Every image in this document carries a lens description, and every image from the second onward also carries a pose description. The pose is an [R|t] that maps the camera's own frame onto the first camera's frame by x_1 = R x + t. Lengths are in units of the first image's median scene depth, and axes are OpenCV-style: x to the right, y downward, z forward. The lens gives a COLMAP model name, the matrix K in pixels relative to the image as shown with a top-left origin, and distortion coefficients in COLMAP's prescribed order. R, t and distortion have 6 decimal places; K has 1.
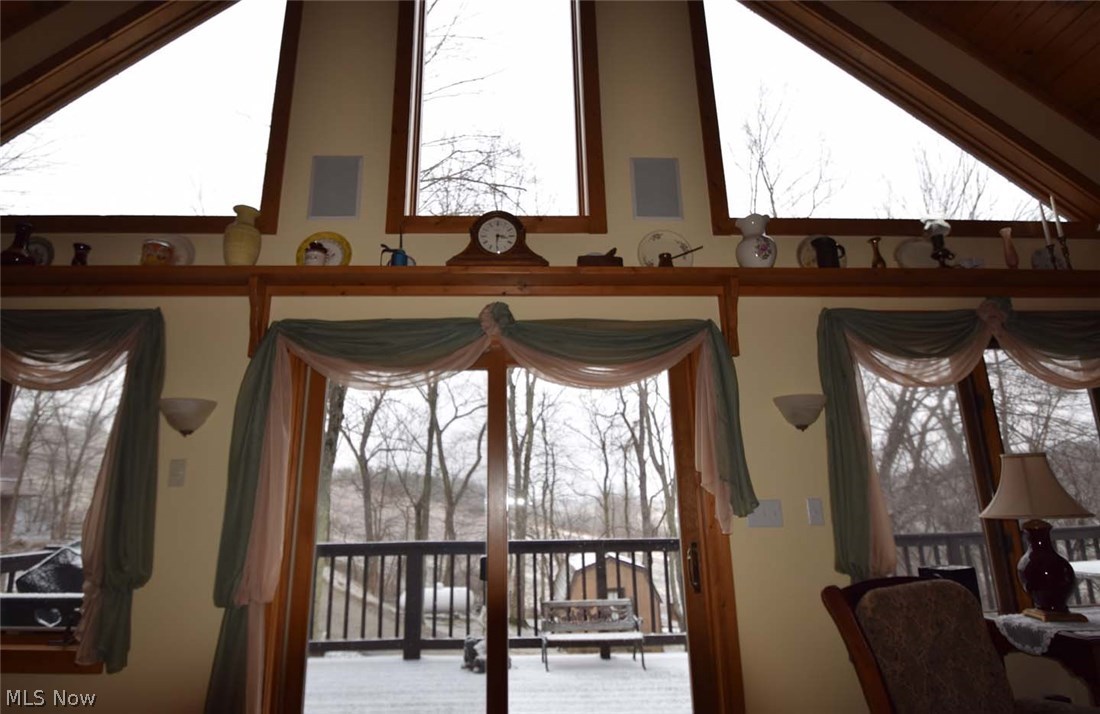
lens RADIAL K [[578.5, 0, 550.0], [0, 578.5, 357.0], [0, 0, 1]] dist [-0.026671, -0.000357]
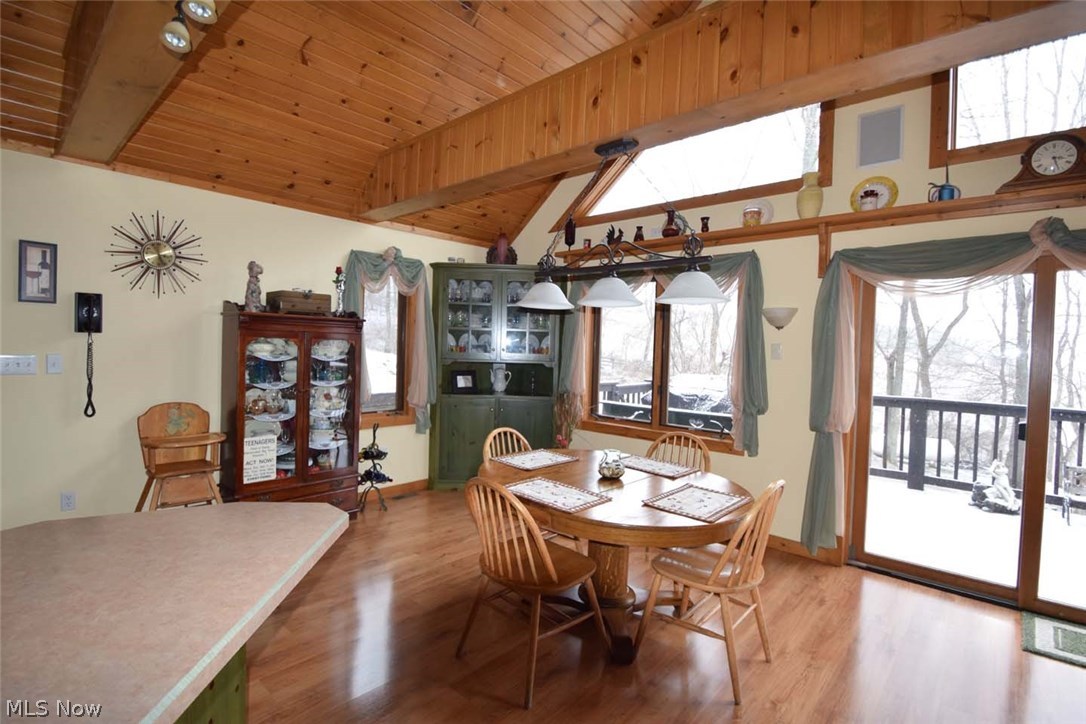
lens RADIAL K [[507.4, 0, 543.0], [0, 507.4, 362.0], [0, 0, 1]] dist [0.026115, -0.021111]
pose [[0.697539, 0.051702, -0.714679, -0.054933], [0.145126, 0.966529, 0.211567, -0.173908], [0.701697, -0.251294, 0.666688, -0.459470]]
